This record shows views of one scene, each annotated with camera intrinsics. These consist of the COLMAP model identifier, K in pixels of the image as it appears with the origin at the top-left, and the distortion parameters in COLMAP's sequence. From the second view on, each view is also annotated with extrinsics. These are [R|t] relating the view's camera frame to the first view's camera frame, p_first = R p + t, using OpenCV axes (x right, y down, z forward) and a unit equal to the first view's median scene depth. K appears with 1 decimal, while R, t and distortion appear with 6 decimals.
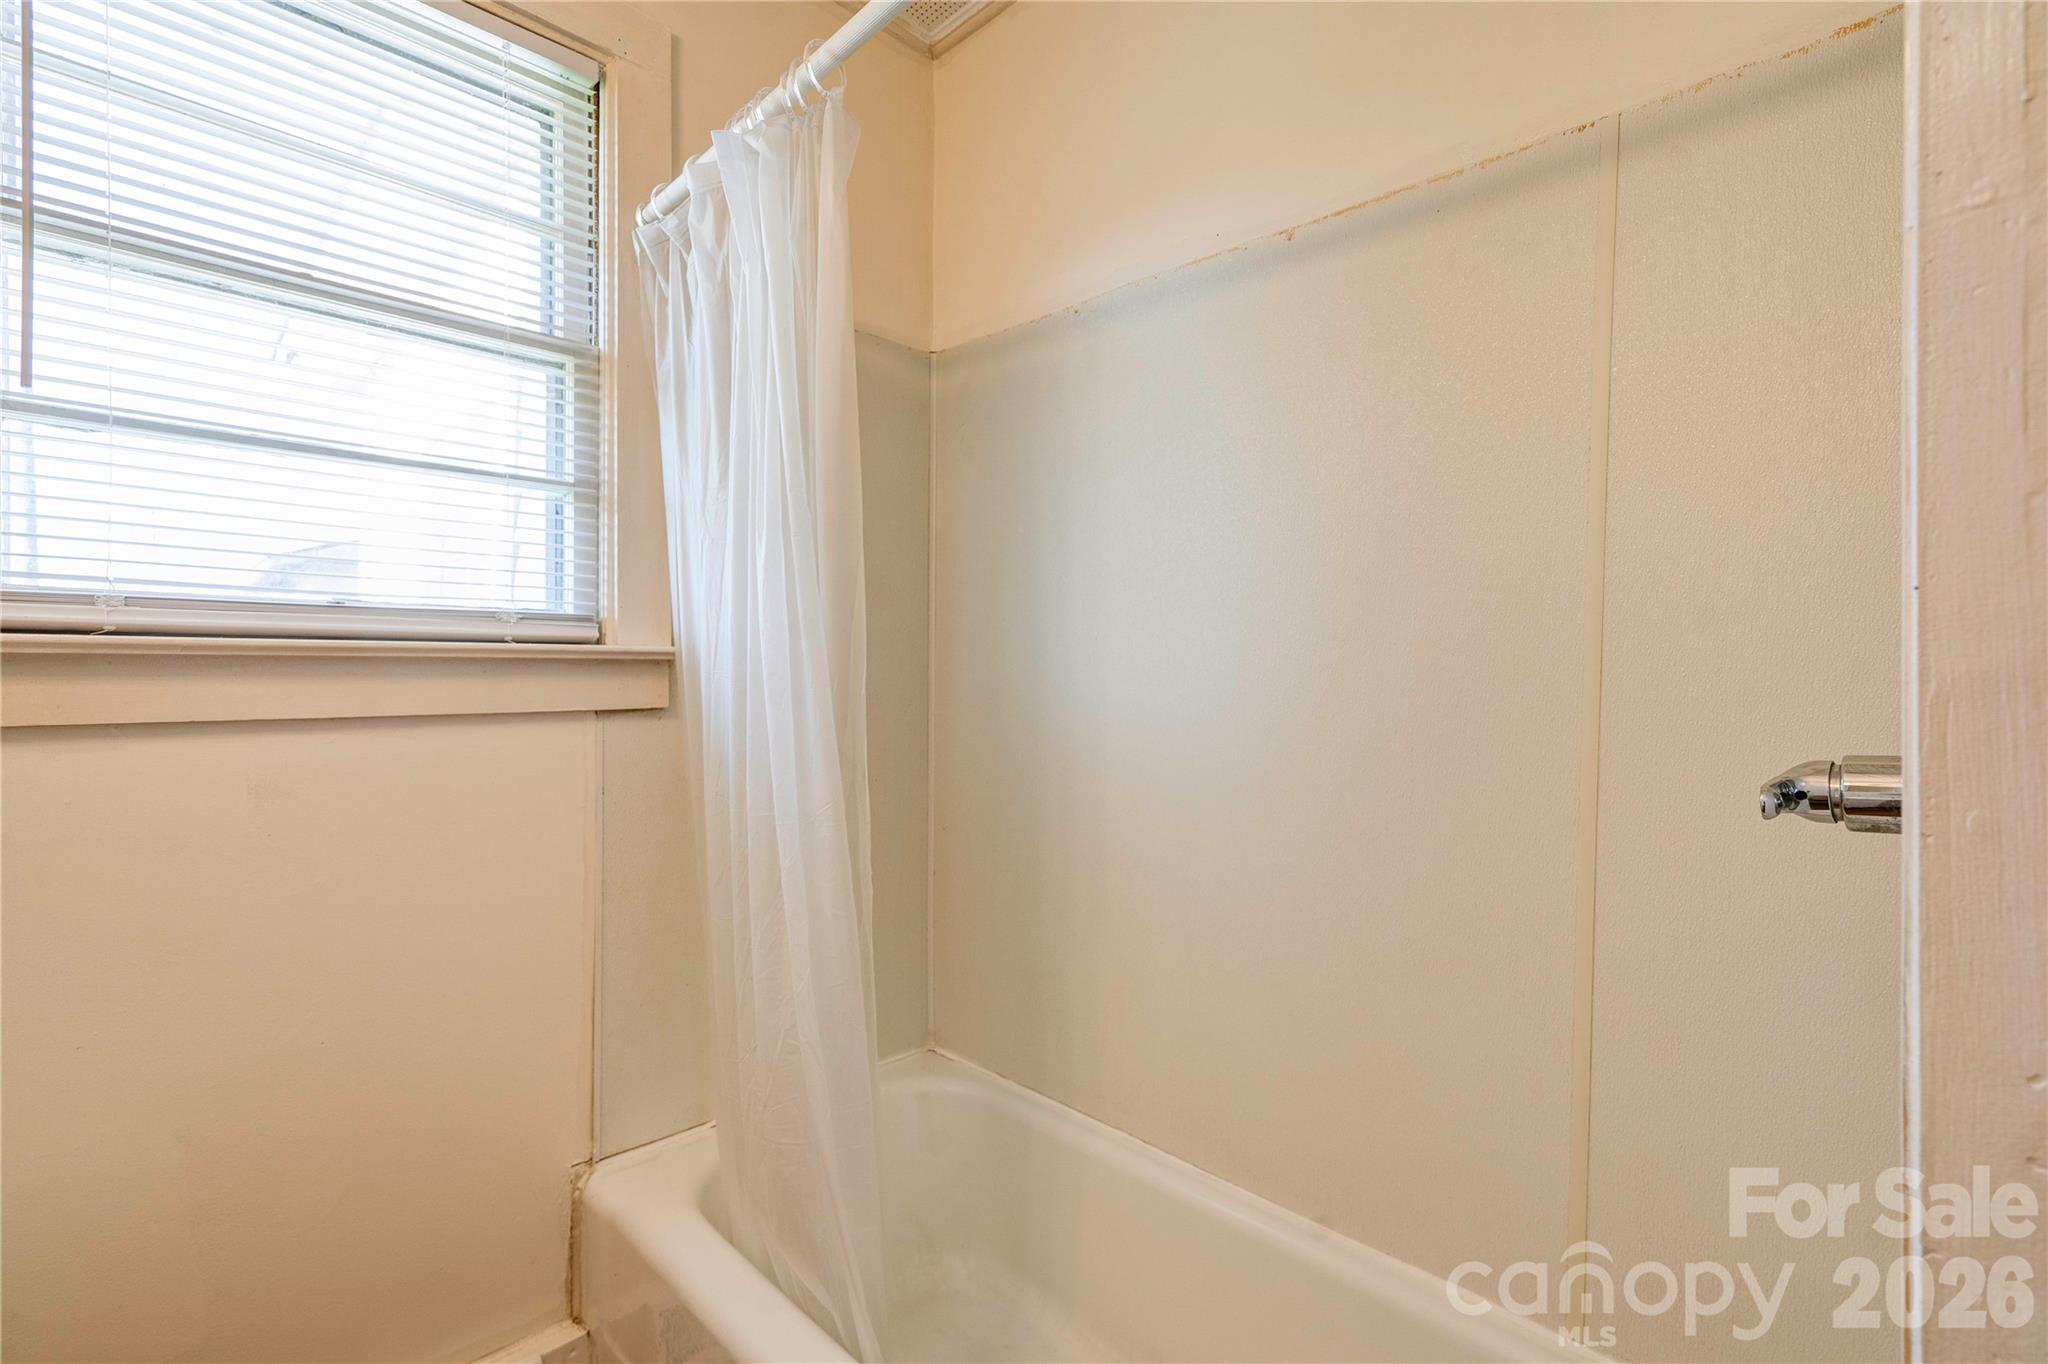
lens RADIAL K [[938.5, 0, 1009.5], [0, 938.5, 678.1], [0, 0, 1]] dist [-0.007313, 0.014968]
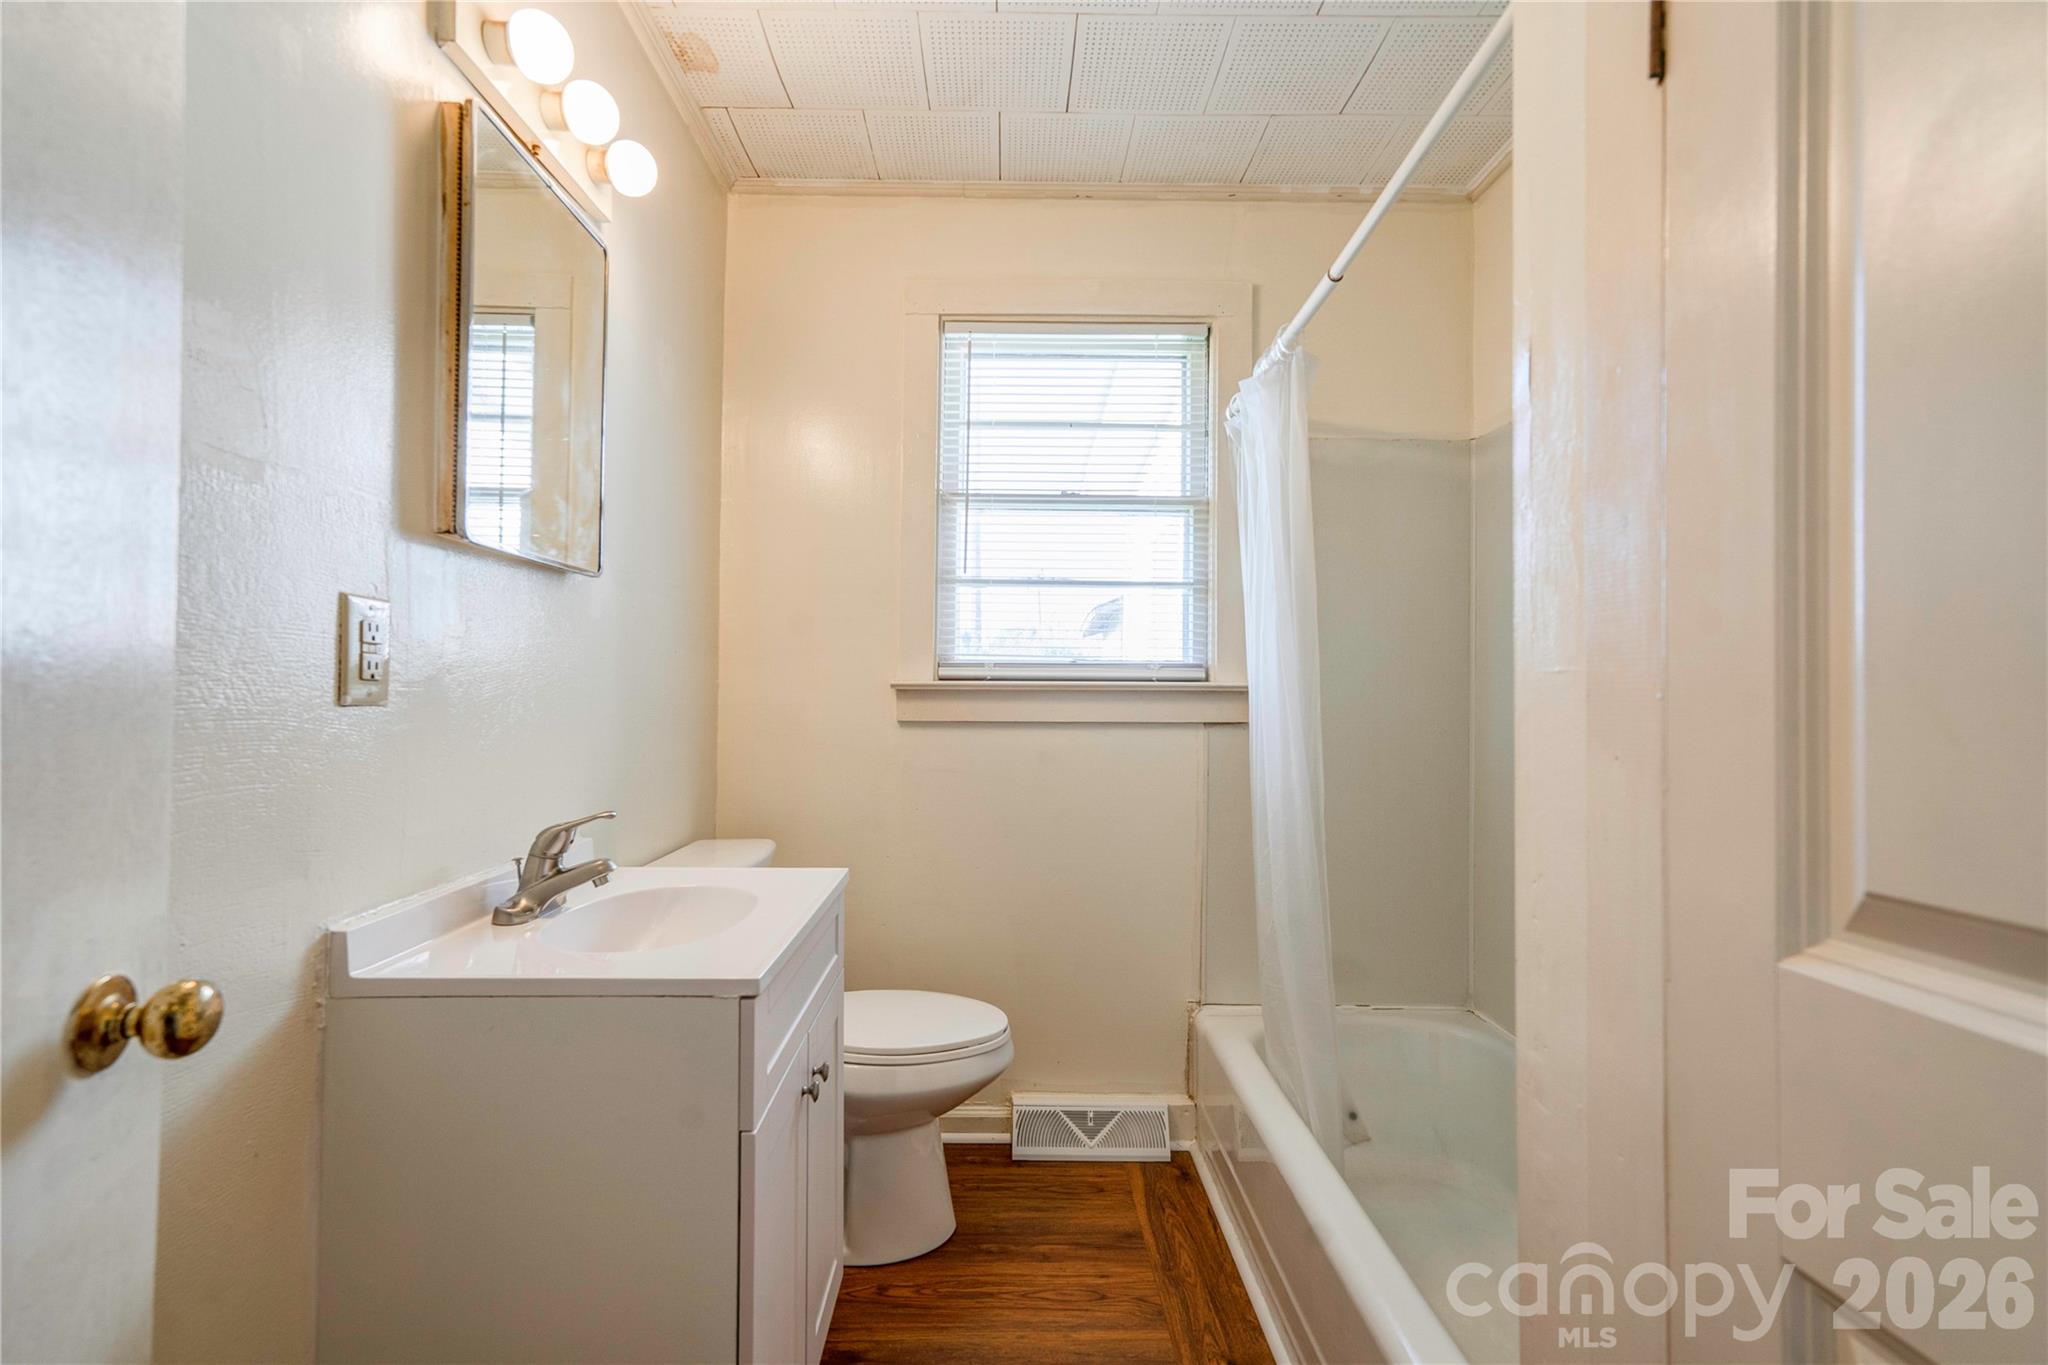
lens RADIAL K [[938.5, 0, 1009.5], [0, 938.5, 678.6], [0, 0, 1]] dist [-0.007313, 0.014968]
pose [[0.716461, -0.007015, -0.697592, 0.442110], [-0.008131, 0.999798, -0.018406, -0.008859], [0.697579, 0.018859, 0.716259, -0.386166]]
